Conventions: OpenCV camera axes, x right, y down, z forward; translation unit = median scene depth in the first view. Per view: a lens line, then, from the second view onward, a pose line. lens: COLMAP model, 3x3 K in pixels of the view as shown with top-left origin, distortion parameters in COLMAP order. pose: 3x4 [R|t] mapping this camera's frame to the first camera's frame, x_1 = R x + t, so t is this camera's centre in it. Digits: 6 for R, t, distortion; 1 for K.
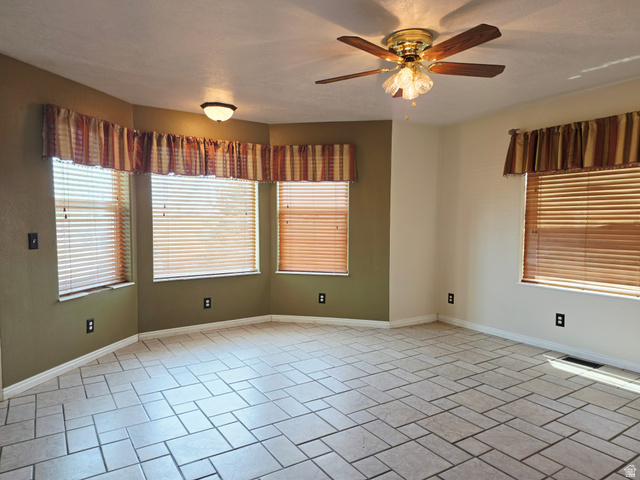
lens RADIAL K [[428.5, 0, 335.8], [0, 428.5, 250.7], [0, 0, 1]] dist [0.157296, -0.001361]
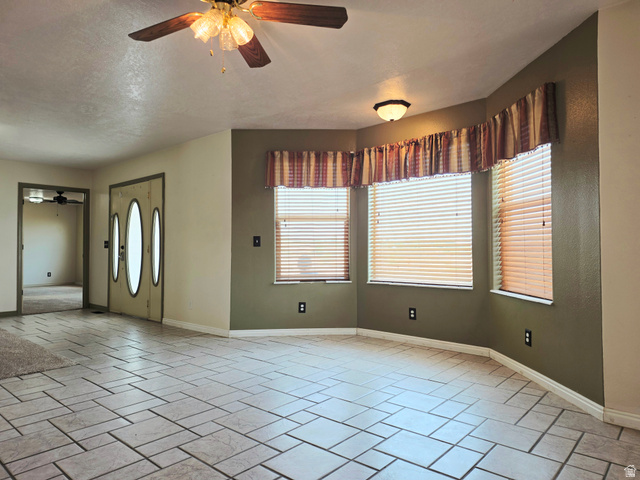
lens RADIAL K [[429.5, 0, 319.6], [0, 429.5, 242.5], [0, 0, 1]] dist [0.020150, -0.006256]
pose [[0.241630, -0.027213, -0.969987, 0.593304], [-0.070954, 0.996435, -0.045630, 0.026342], [0.967771, 0.079850, 0.238837, 0.622403]]
